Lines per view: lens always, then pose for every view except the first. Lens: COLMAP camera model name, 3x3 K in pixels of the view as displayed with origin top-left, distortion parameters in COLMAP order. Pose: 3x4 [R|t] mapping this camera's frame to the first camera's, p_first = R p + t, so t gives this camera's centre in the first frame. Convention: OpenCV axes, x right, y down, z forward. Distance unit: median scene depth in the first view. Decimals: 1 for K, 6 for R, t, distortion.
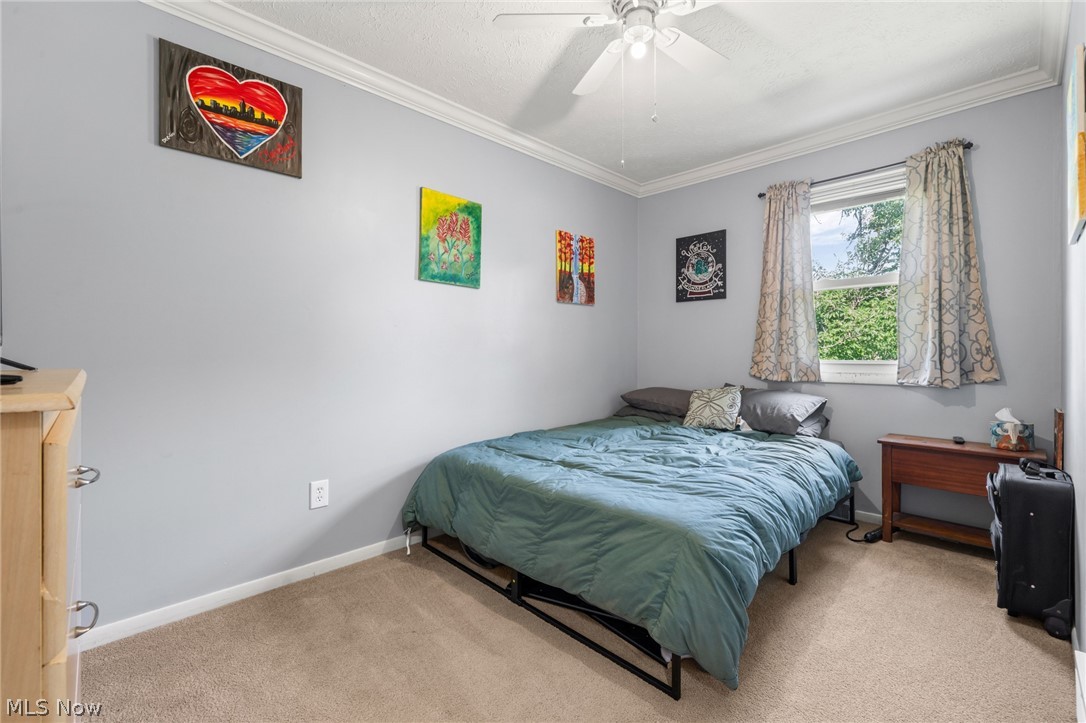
lens RADIAL K [[472.6, 0, 541.8], [0, 472.6, 352.5], [0, 0, 1]] dist [0.000496, 0.000283]
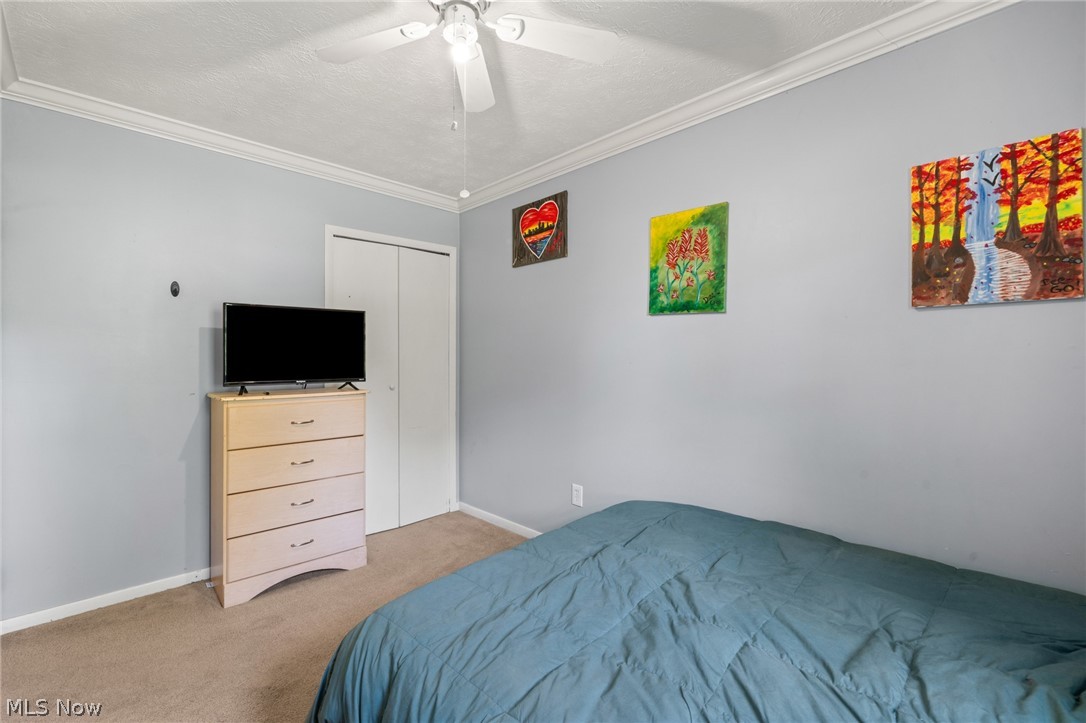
lens RADIAL K [[472.6, 0, 541.8], [0, 472.6, 361.6], [0, 0, 1]] dist [0.000496, 0.000283]
pose [[-0.008749, 0.007145, -0.999936, 0.669884], [-0.013194, 0.999887, 0.007260, -0.059453], [0.999875, 0.013256, -0.008654, 0.745363]]
